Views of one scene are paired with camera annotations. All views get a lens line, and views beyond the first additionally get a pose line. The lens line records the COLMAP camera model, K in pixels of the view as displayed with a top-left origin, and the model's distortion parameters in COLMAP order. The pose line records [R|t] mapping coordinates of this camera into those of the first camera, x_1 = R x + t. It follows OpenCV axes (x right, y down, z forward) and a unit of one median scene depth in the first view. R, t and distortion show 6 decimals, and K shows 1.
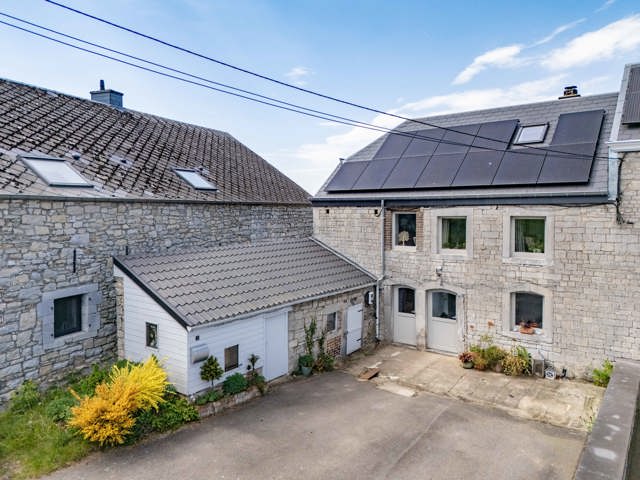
lens RADIAL K [[471.3, 0, 316.3], [0, 471.3, 233.5], [0, 0, 1]] dist [0.053031, -0.027215]
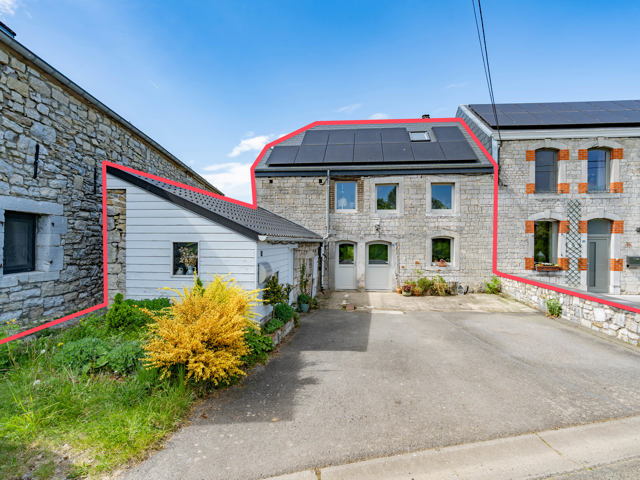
lens RADIAL K [[326.5, 0, 324.3], [0, 326.5, 244.4], [0, 0, 1]] dist [-0.007133, 0.002391]
pose [[0.854151, 0.006917, 0.519980, -0.358994], [0.017688, 0.998947, -0.042343, 0.182432], [-0.519725, 0.045365, 0.853128, 0.363339]]
